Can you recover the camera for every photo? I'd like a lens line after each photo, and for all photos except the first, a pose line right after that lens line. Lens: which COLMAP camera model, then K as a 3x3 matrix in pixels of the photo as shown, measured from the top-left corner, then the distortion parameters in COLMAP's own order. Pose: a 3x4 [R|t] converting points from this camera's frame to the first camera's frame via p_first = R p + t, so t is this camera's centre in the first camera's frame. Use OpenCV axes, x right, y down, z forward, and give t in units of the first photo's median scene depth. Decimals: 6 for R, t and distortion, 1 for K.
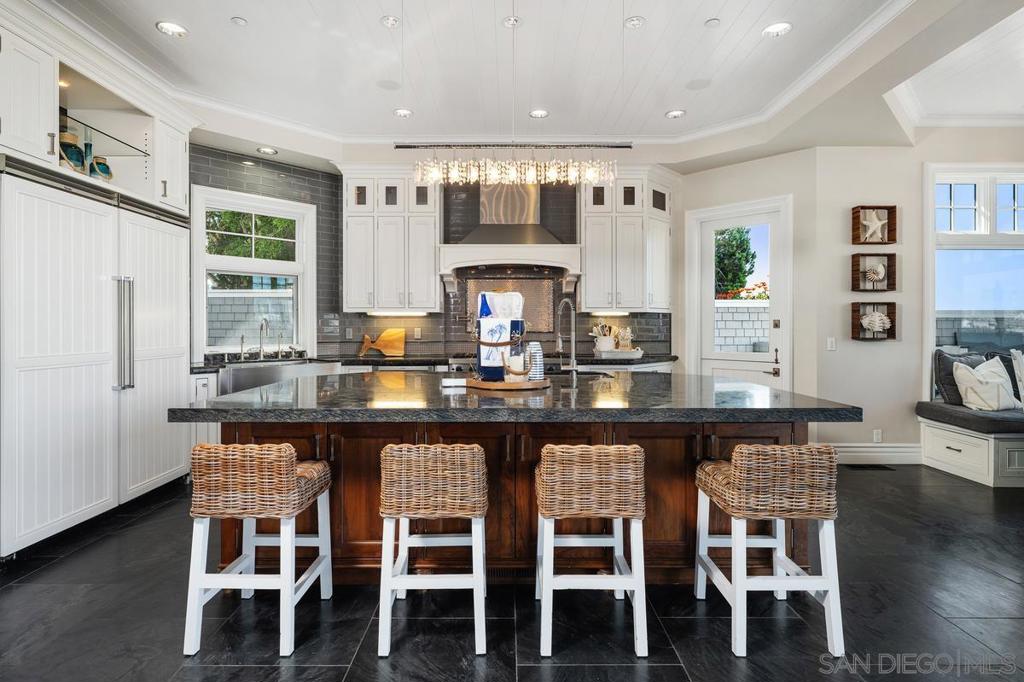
lens RADIAL K [[518.3, 0, 512.6], [0, 518.3, 325.8], [0, 0, 1]] dist [-0.000109, -0.000346]
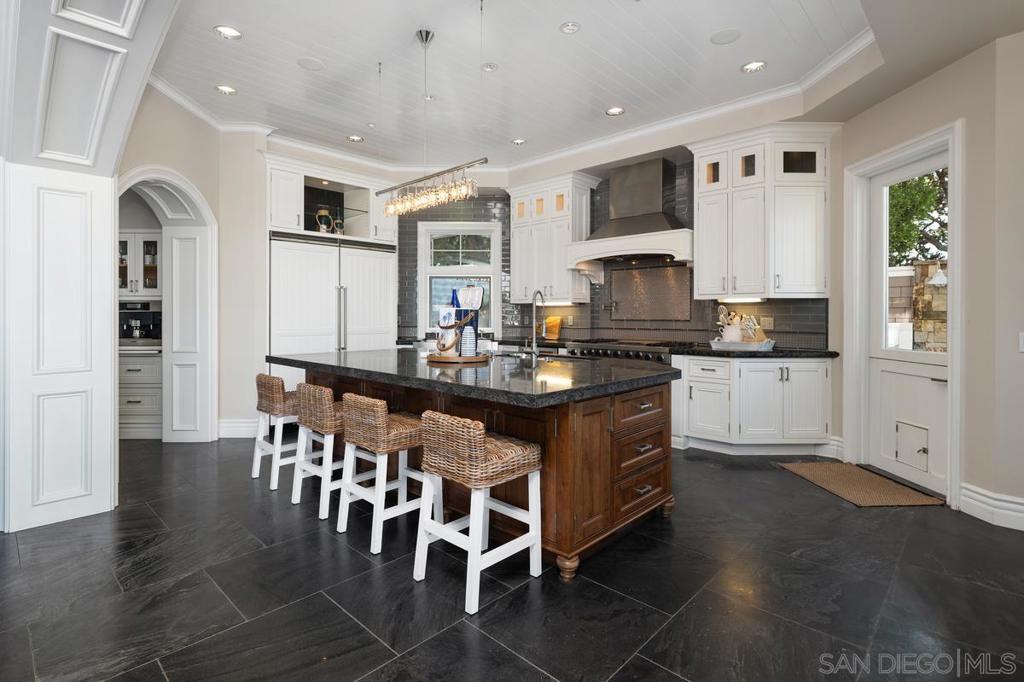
lens RADIAL K [[500.4, 0, 508.7], [0, 500.4, 316.5], [0, 0, 1]] dist [0.002398, 0.000325]
pose [[0.716451, 0.002296, -0.697634, 0.526587], [-0.000297, 0.999995, 0.002986, 0.002049], [0.697638, -0.001932, 0.716448, 0.109208]]
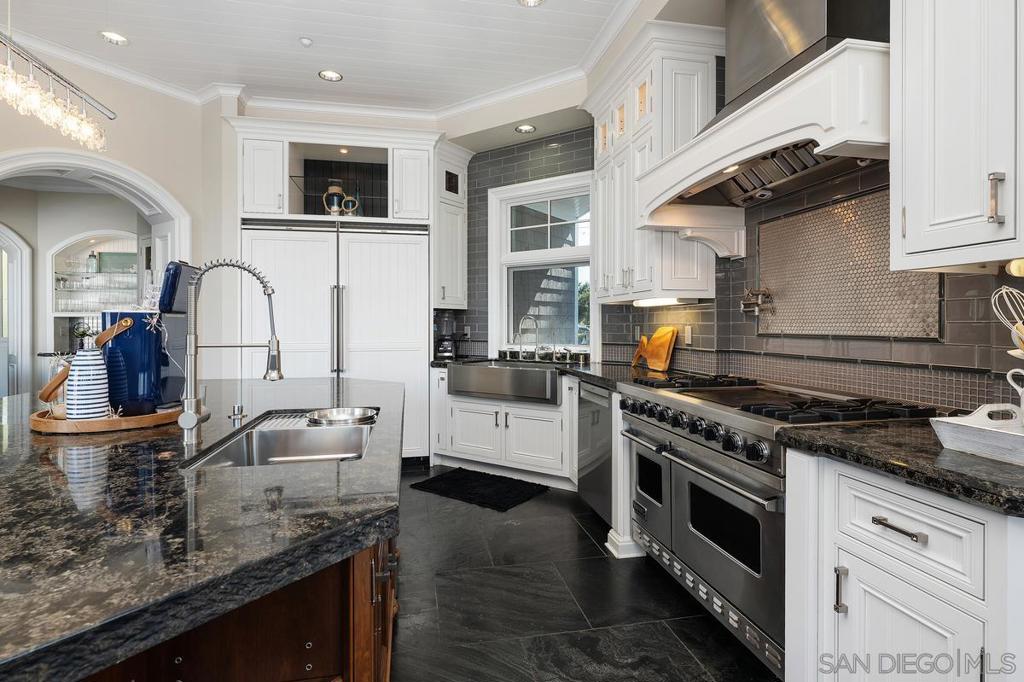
lens RADIAL K [[518.3, 0, 512.6], [0, 518.3, 325.8], [0, 0, 1]] dist [-0.000109, -0.000346]
pose [[0.181522, 0.002442, -0.983384, 0.373744], [0.001200, 0.999996, 0.002704, 0.002443], [0.983386, -0.001671, 0.181518, 0.741358]]
